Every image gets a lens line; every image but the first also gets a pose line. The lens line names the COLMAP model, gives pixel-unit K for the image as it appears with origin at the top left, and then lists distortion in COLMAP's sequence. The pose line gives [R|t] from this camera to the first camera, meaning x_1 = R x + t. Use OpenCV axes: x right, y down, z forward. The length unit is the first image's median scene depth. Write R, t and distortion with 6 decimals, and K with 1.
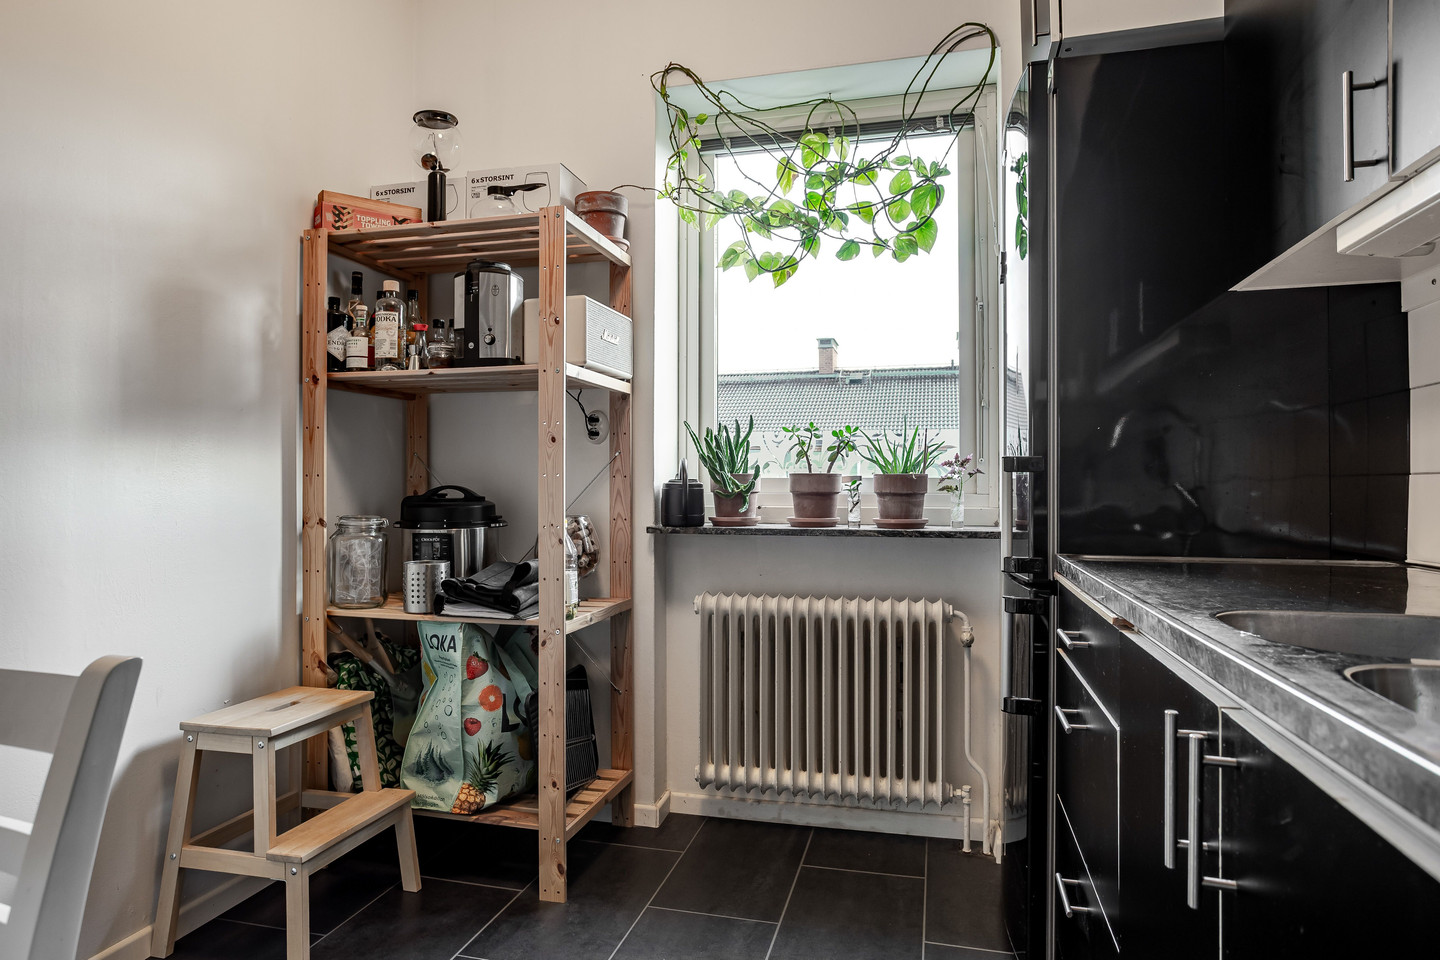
lens RADIAL K [[839.8, 0, 724.6], [0, 839.8, 469.8], [0, 0, 1]] dist [-0.009496, 0.000292]
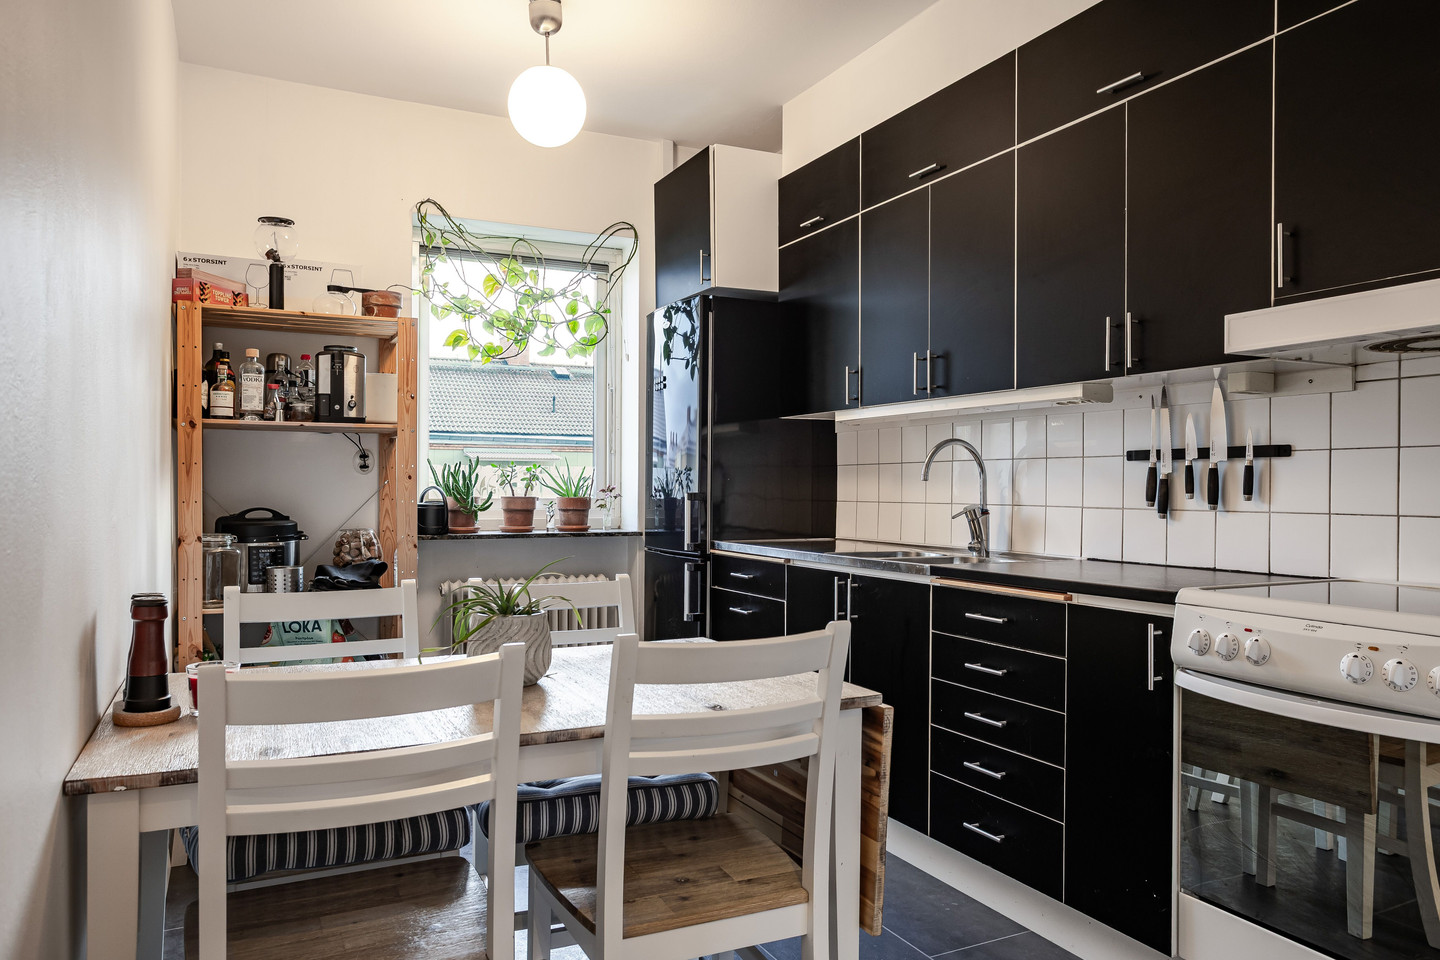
lens RADIAL K [[1071.2, 0, 717.1], [0, 1071.2, 485.6], [0, 0, 1]] dist [0.052776, 0.008884]
pose [[0.752660, 0.000534, 0.658410, -0.914058], [-0.016325, 0.999707, 0.017851, -0.056532], [-0.658207, -0.024184, 0.752448, -0.682874]]
